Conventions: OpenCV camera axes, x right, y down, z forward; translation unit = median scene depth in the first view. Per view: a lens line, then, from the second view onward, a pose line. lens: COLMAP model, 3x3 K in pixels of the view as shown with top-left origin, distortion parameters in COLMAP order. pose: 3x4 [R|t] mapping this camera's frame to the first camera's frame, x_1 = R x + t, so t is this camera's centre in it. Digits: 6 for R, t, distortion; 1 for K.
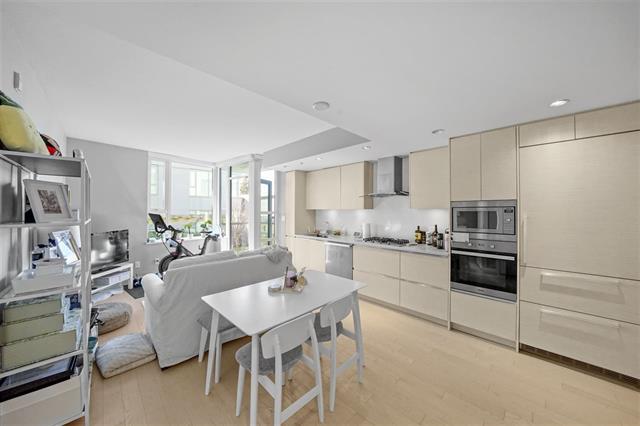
lens RADIAL K [[221.7, 0, 313.4], [0, 221.7, 209.9], [0, 0, 1]] dist [-0.021368, 0.000545]
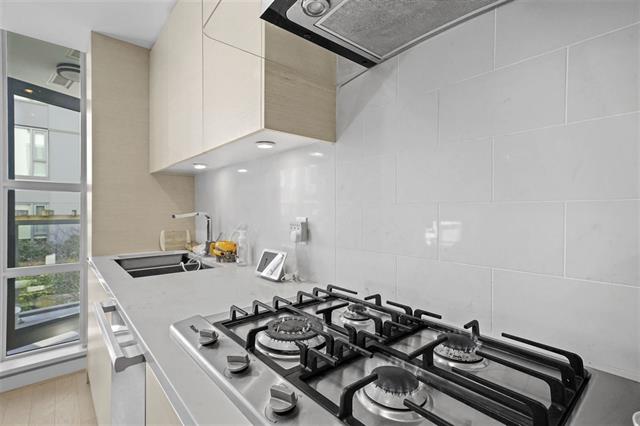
lens RADIAL K [[300.1, 0, 314.3], [0, 300.1, 210.4], [0, 0, 1]] dist [0.011825, 0.002287]
pose [[0.997851, 0.001063, -0.065509, 0.278845], [-0.000708, 0.999985, 0.005435, 0.059405], [0.065514, -0.005377, 0.997837, 0.759766]]
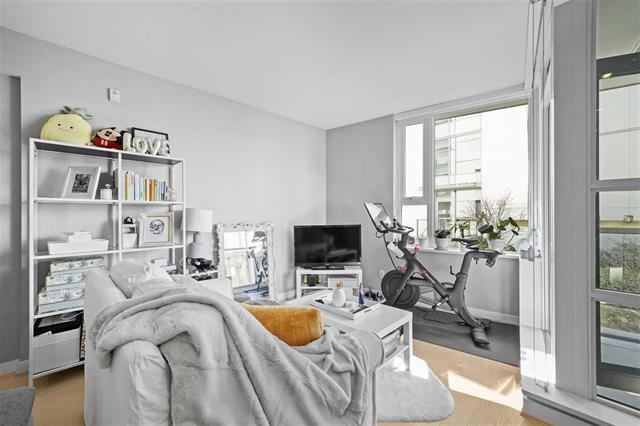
lens RADIAL K [[264.4, 0, 317.7], [0, 264.4, 213.6], [0, 0, 1]] dist [0.001837, 0.000831]
pose [[0.000569, -0.006943, -0.999976, 0.091049], [0.007767, 0.999946, -0.006939, 0.056163], [0.999970, -0.007763, 0.000622, 0.857118]]
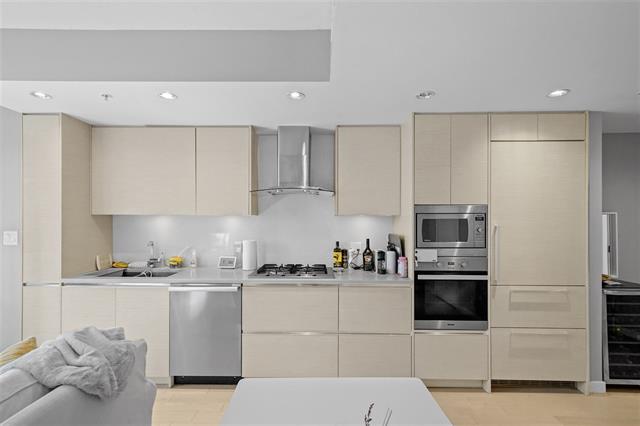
lens RADIAL K [[300.1, 0, 315.6], [0, 300.1, 220.0], [0, 0, 1]] dist [0.011825, 0.002287]
pose [[0.701691, -0.000322, 0.712482, -0.181260], [-0.005077, 0.999972, 0.005452, 0.004058], [-0.712464, -0.007443, 0.701670, 0.372394]]
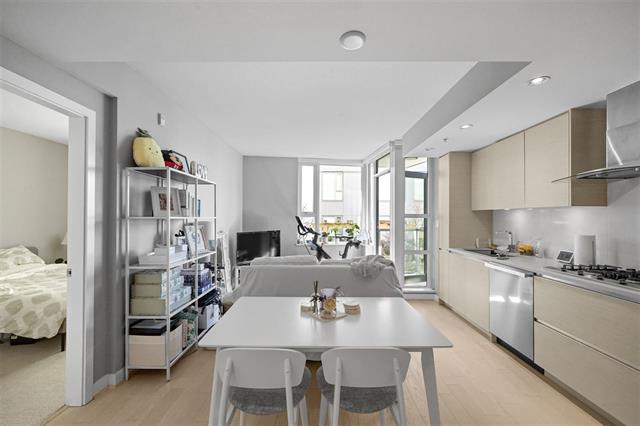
lens RADIAL K [[264.4, 0, 317.3], [0, 264.4, 214.0], [0, 0, 1]] dist [0.001837, 0.000831]
pose [[0.710737, -0.006512, -0.703428, 0.238243], [-0.000525, 0.999952, -0.009788, 0.020276], [0.703458, 0.007326, 0.710700, 0.177936]]
